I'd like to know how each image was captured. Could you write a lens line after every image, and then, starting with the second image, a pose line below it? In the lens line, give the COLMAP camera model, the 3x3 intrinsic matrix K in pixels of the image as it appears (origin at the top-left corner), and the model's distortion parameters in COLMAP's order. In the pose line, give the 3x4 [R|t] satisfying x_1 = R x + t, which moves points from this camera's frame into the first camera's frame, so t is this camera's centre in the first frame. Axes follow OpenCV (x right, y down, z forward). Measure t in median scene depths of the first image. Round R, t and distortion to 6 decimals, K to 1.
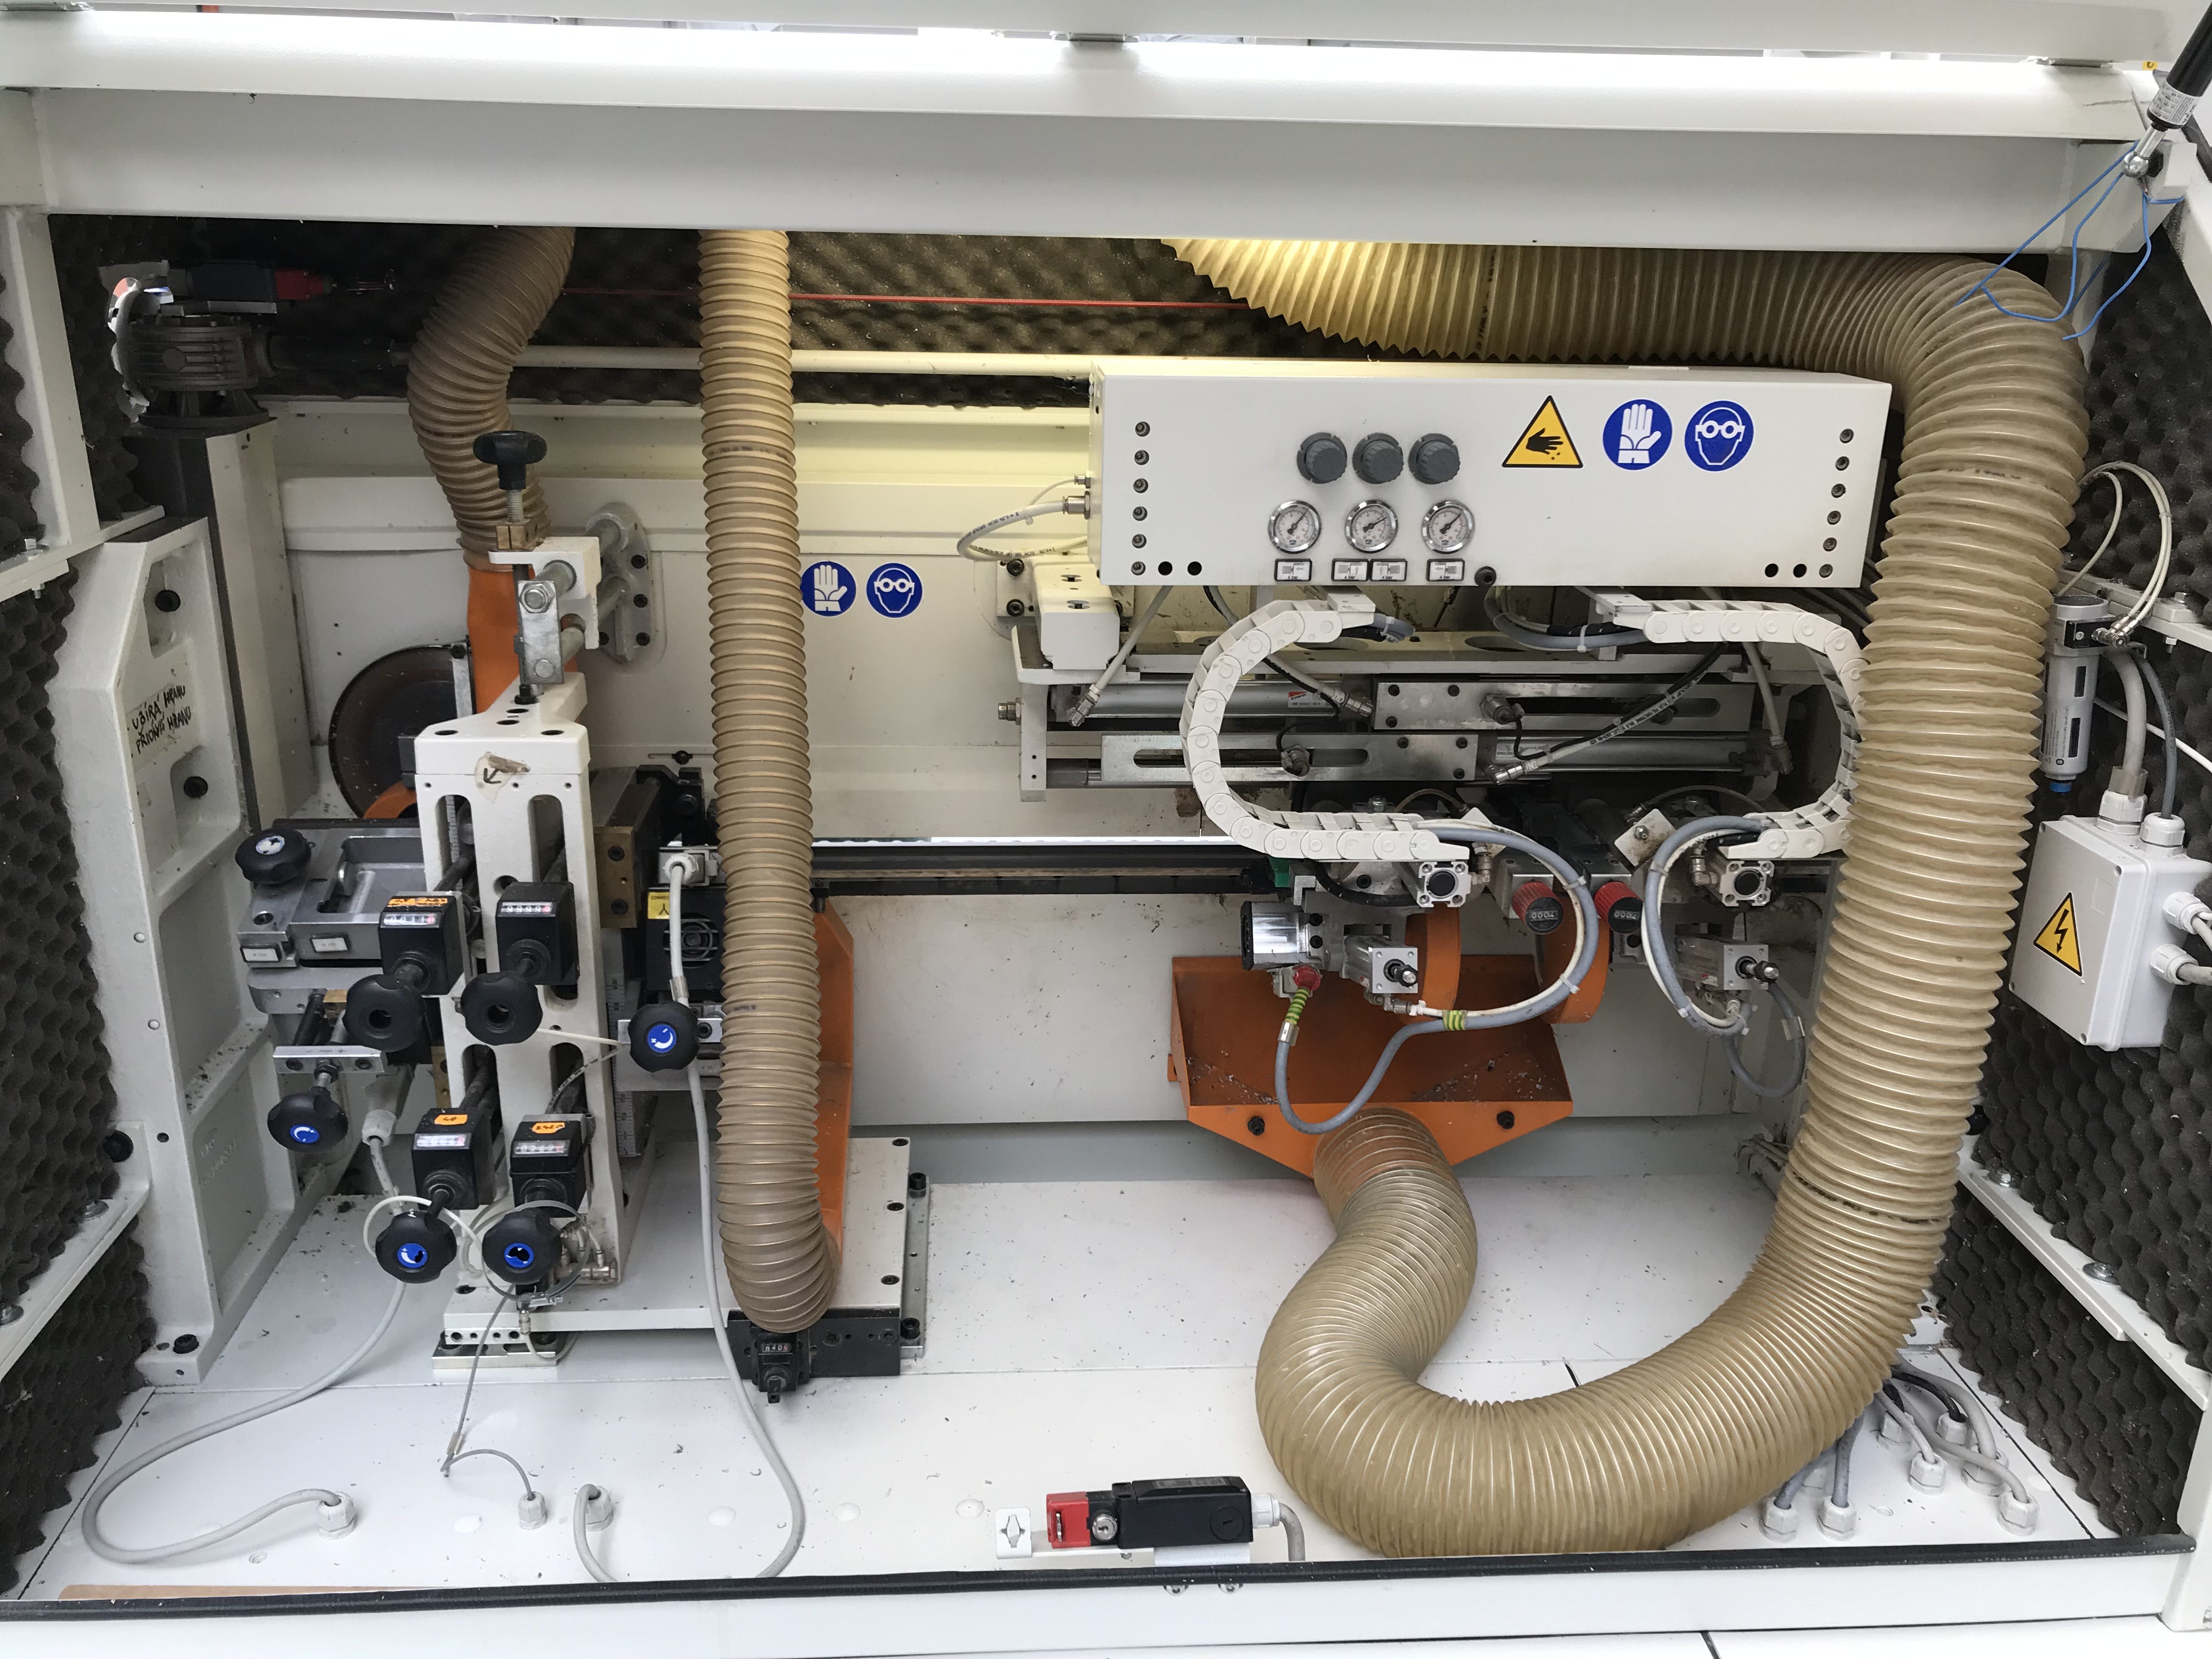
lens RADIAL K [[1818.7, 0, 1036.9], [0, 1818.7, 820.6], [0, 0, 1]] dist [0.060377, -0.226603]
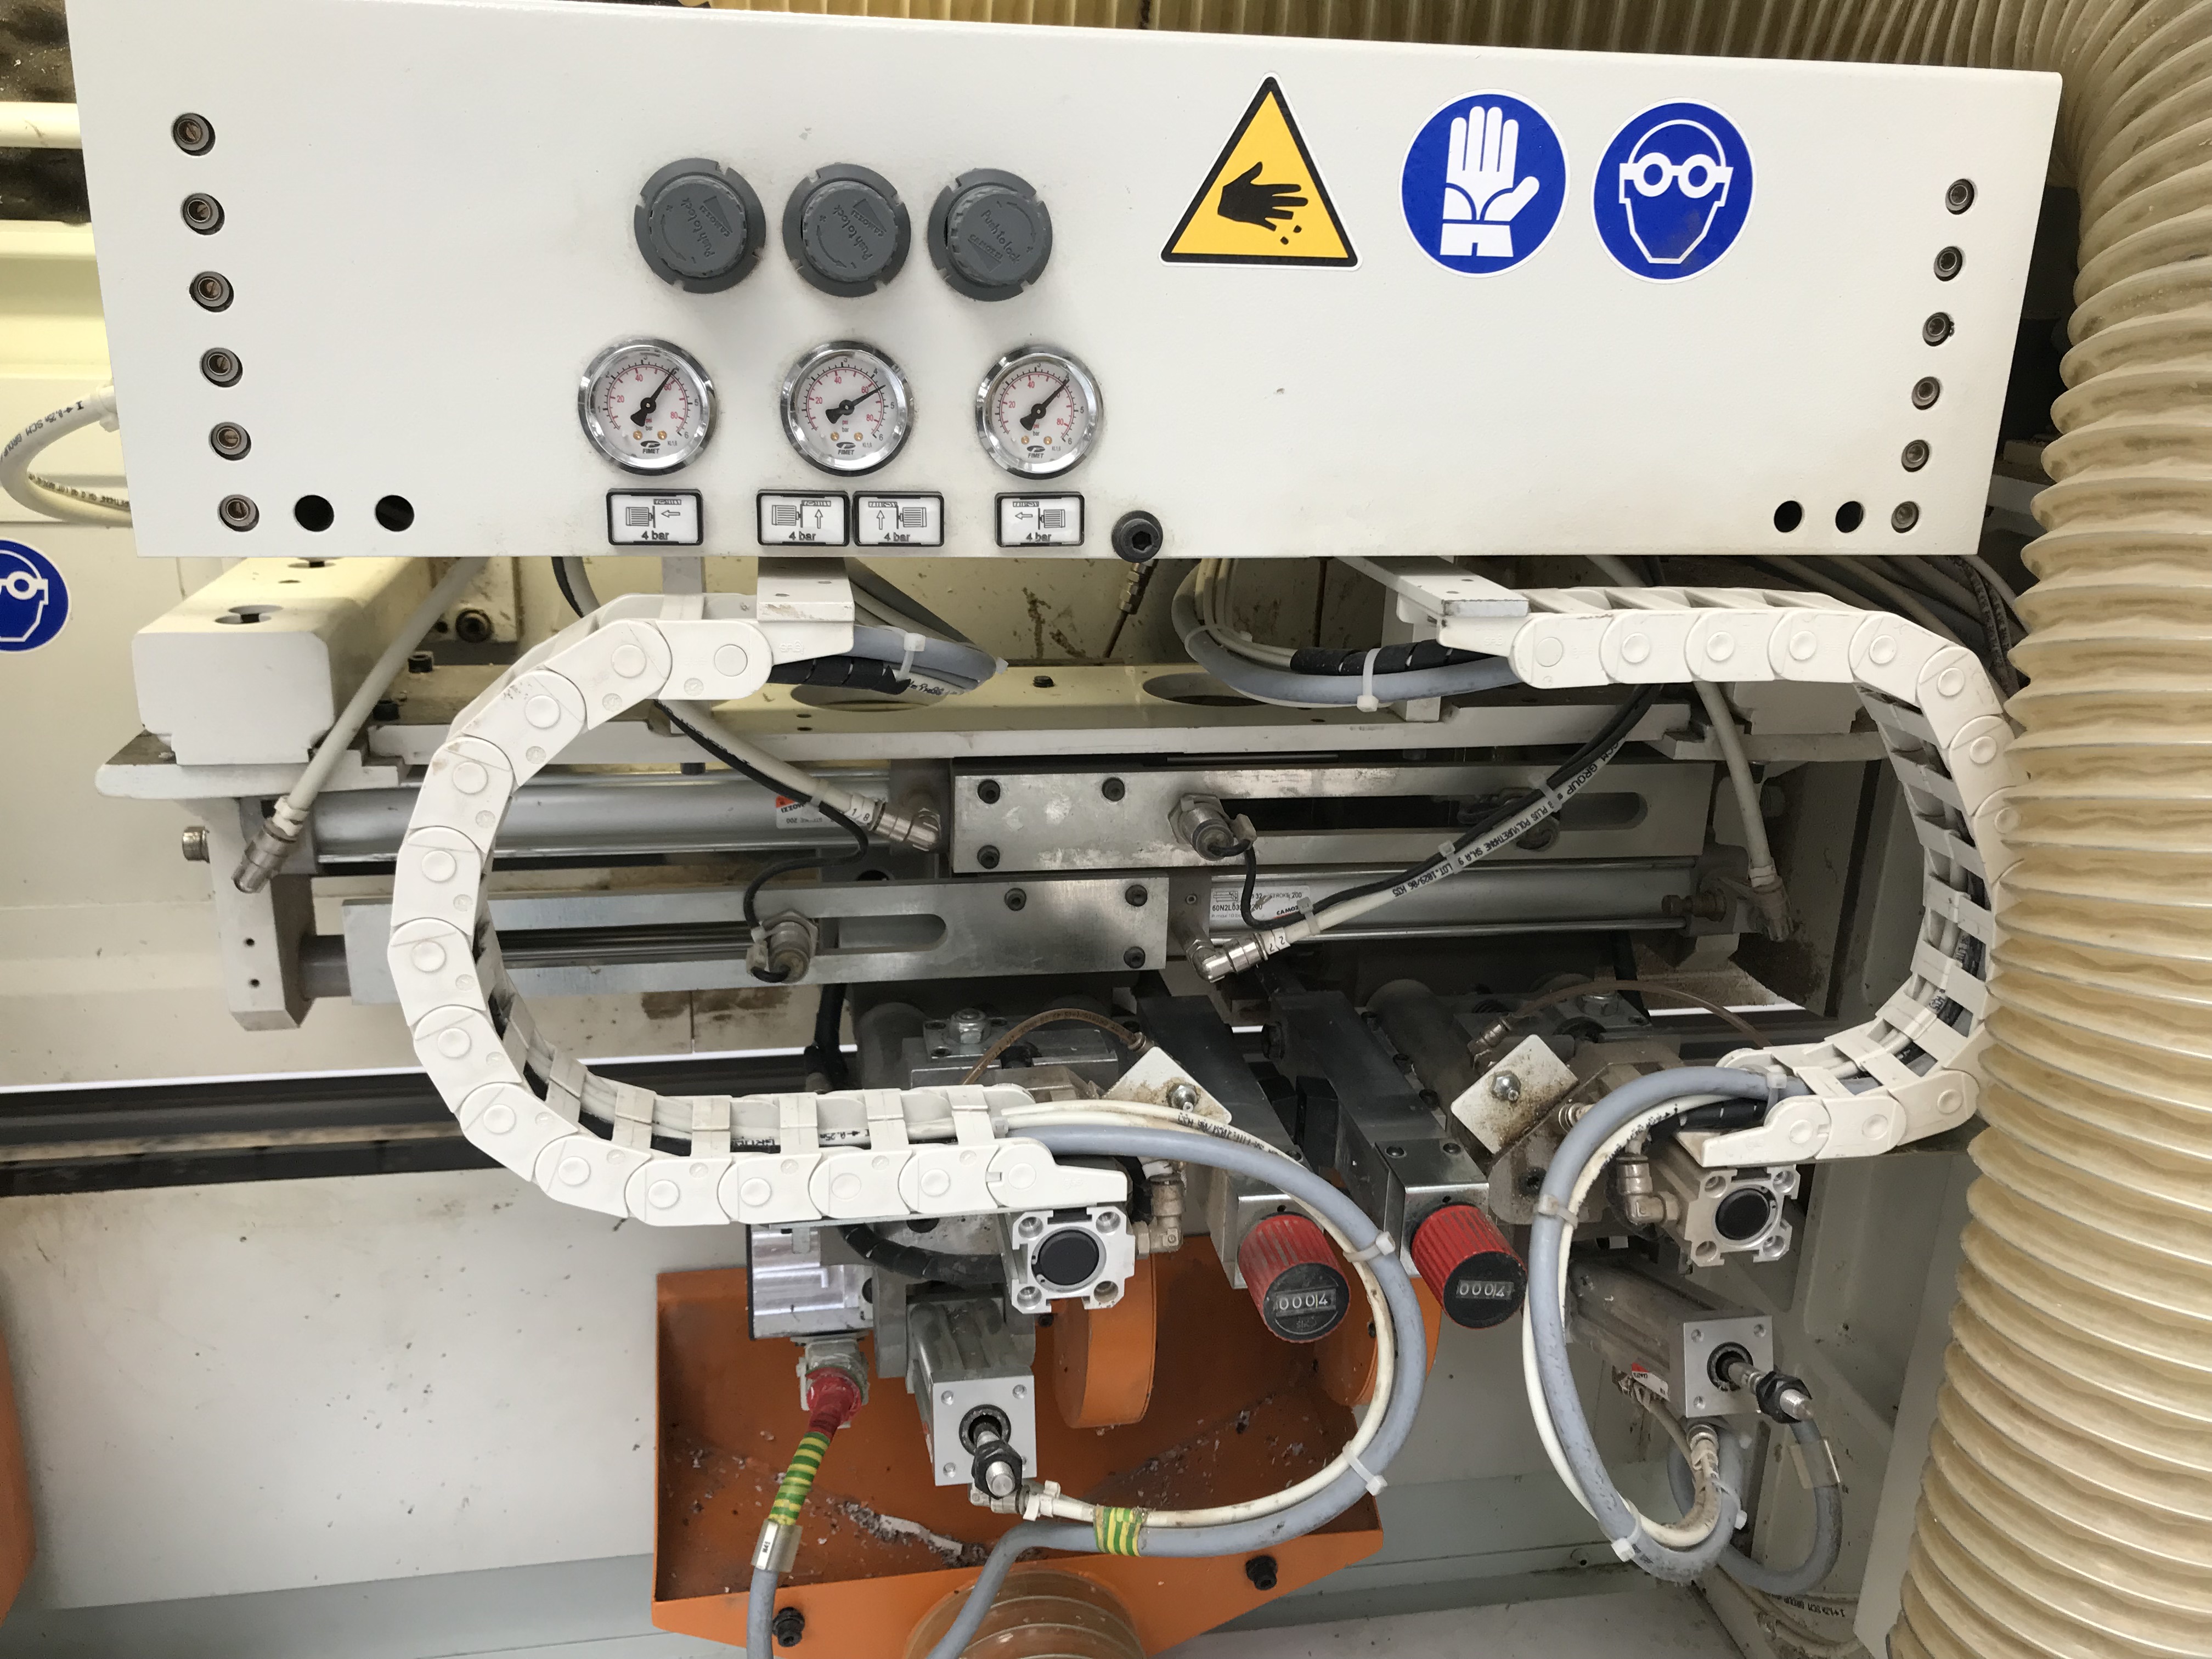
lens RADIAL K [[1831.1, 0, 1077.8], [0, 1831.1, 815.1], [0, 0, 1]] dist [0.056460, -0.100101]
pose [[0.992384, -0.023909, 0.120842, 0.174843], [0.026275, 0.999492, -0.018024, -0.060888], [-0.120350, 0.021061, 0.992508, 0.570269]]
